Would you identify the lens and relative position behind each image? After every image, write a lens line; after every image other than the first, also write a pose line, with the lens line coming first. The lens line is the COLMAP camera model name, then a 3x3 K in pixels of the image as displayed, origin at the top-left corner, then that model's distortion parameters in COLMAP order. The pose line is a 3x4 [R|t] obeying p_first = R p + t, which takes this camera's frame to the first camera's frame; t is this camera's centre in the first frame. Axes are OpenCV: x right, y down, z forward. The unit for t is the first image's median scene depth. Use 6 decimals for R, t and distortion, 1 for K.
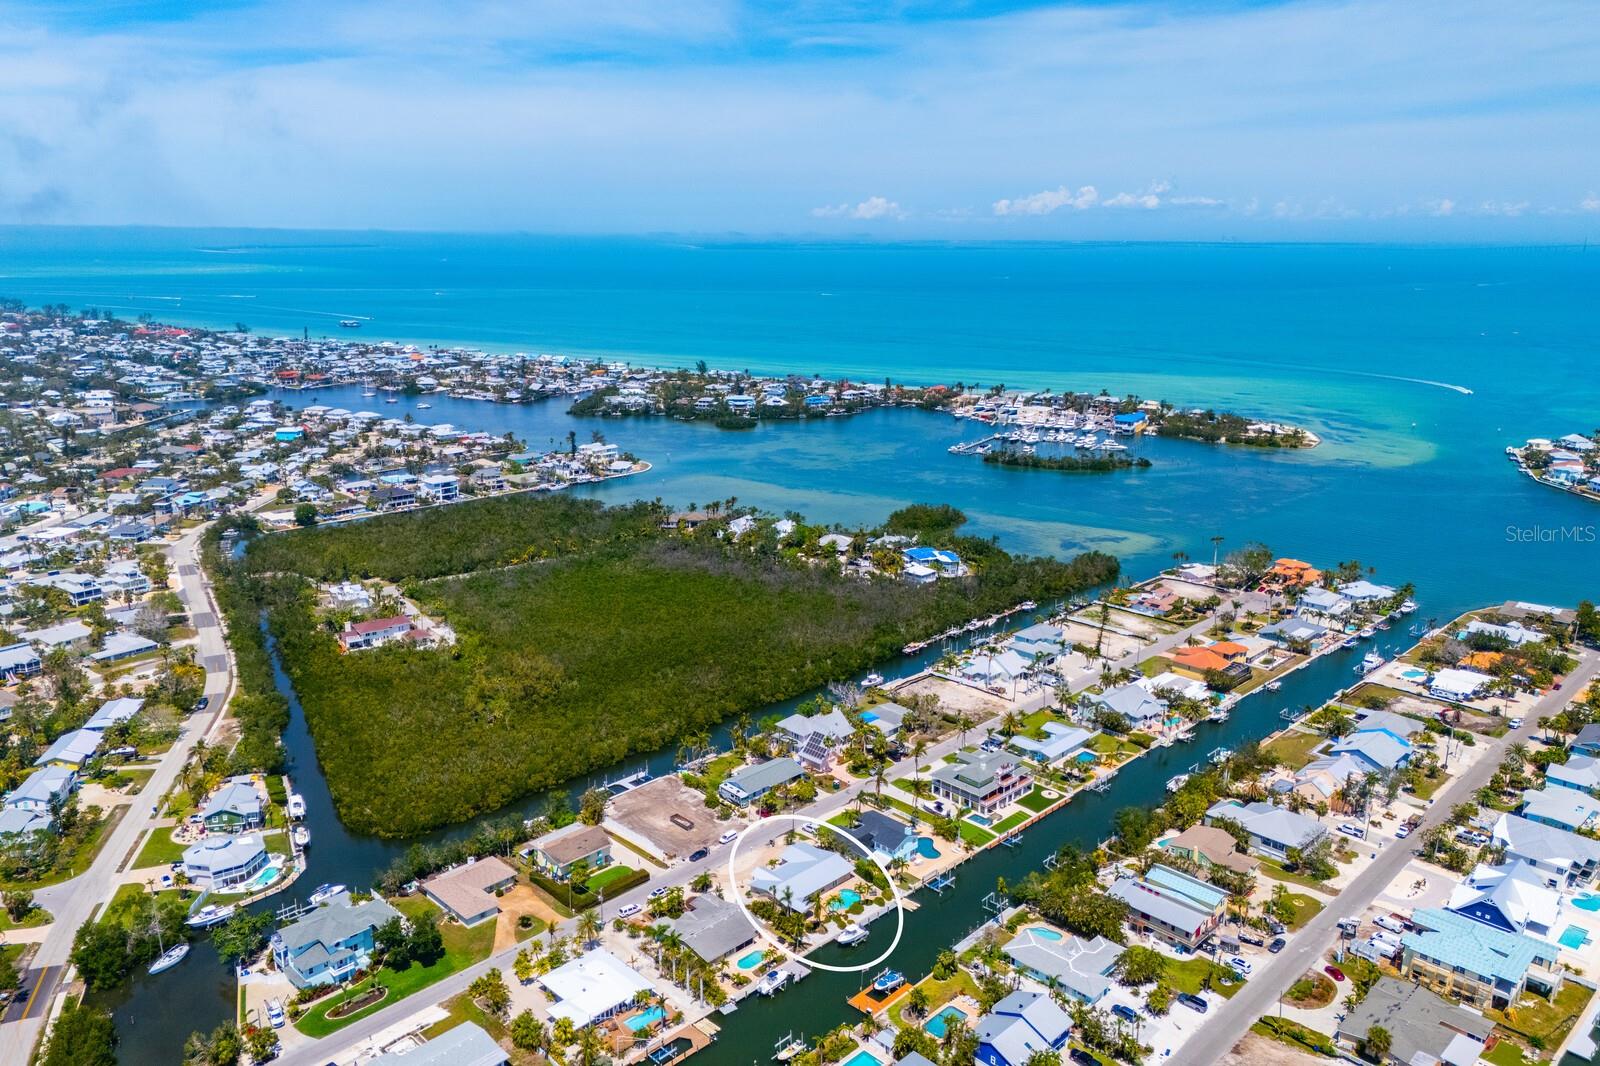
lens RADIAL K [[1116.5, 0, 800.0], [0, 1116.5, 533.0], [0, 0, 1]] dist [0.000304, 0.000301]
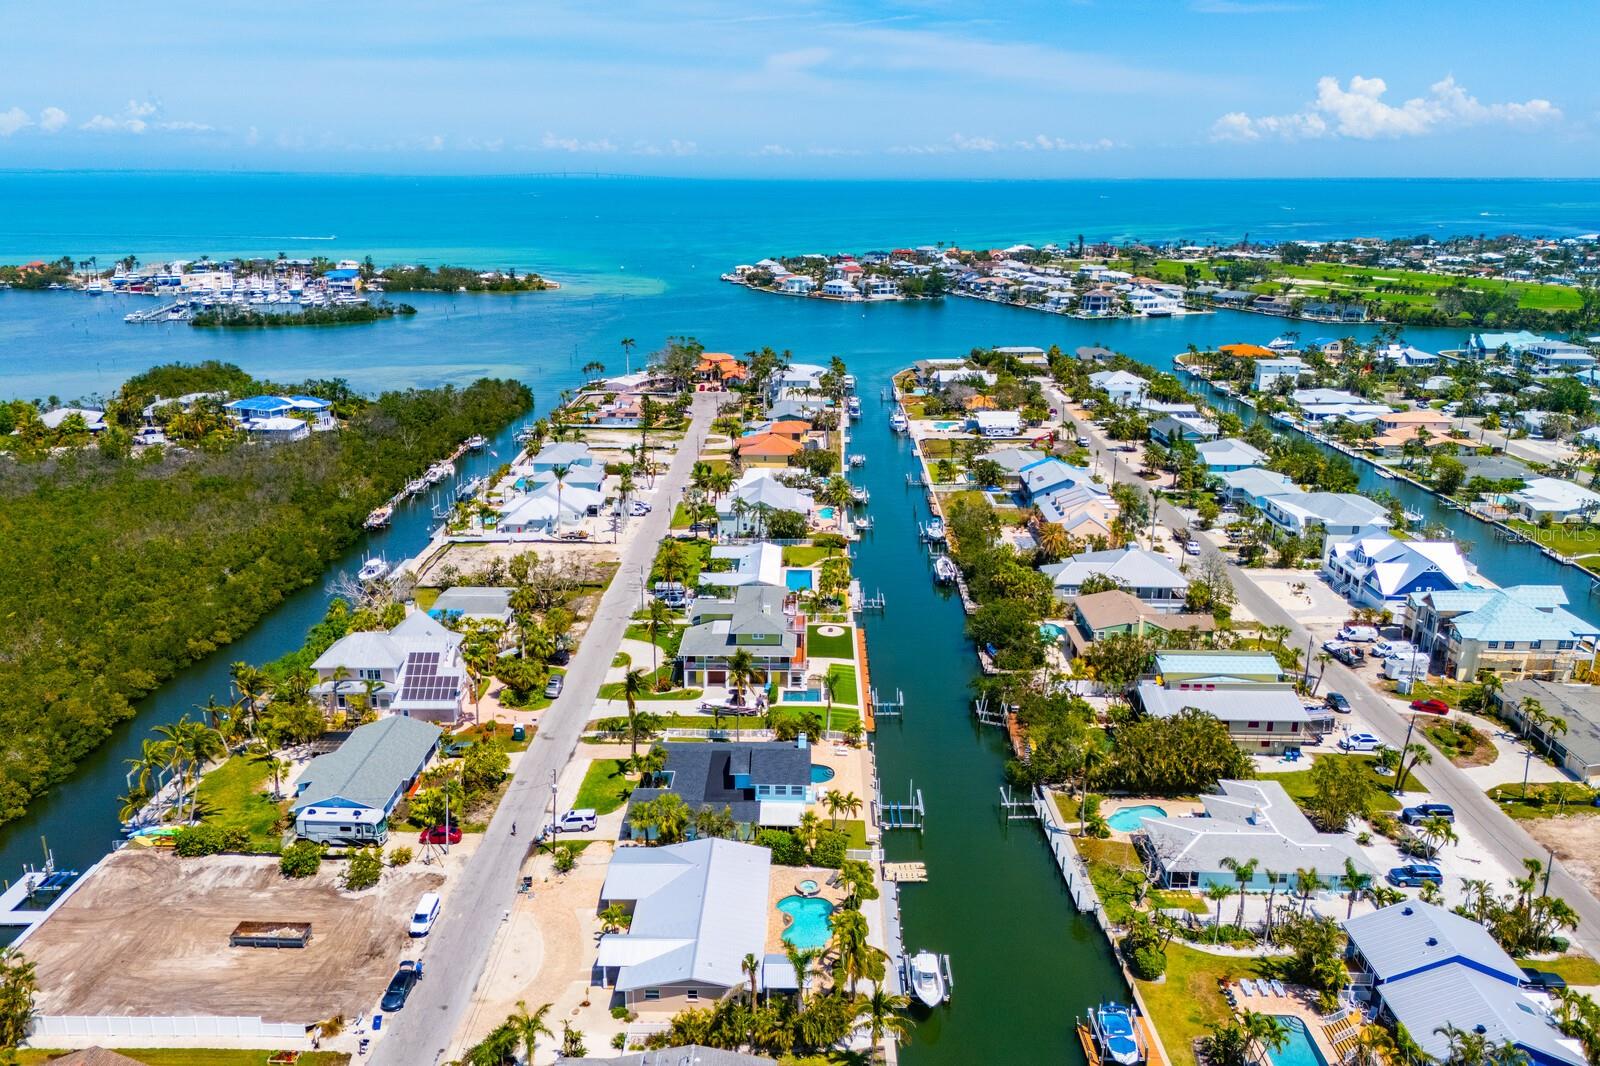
lens RADIAL K [[1123.6, 0, 760.7], [0, 1123.6, 532.0], [0, 0, 1]] dist [0.044394, -0.005409]
pose [[0.723465, -0.206948, 0.658612, -0.188003], [0.169969, 0.978040, 0.120613, 0.091224], [-0.669110, 0.024684, 0.742753, 0.522156]]
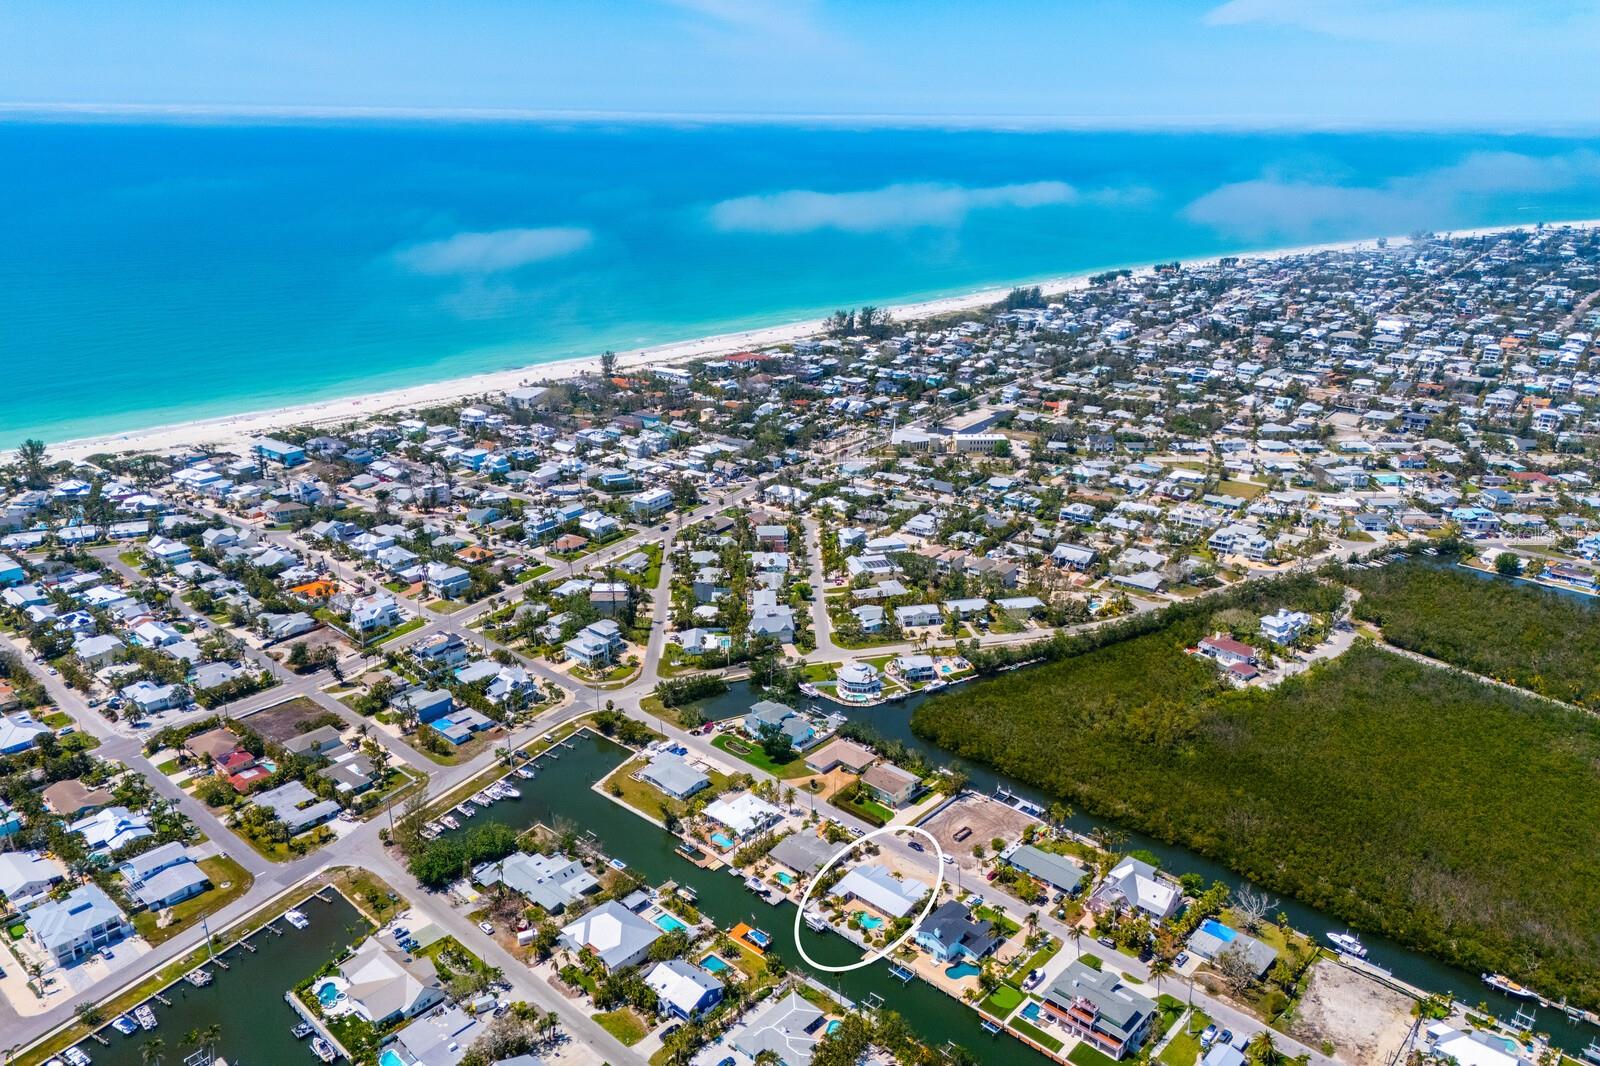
lens RADIAL K [[1123.6, 0, 760.7], [0, 1123.6, 532.0], [0, 0, 1]] dist [0.044394, -0.005409]
pose [[0.063716, 0.334304, -0.940309, 0.824077], [-0.268286, 0.913276, 0.306514, -0.319715], [0.961230, 0.232742, 0.147879, 0.470405]]
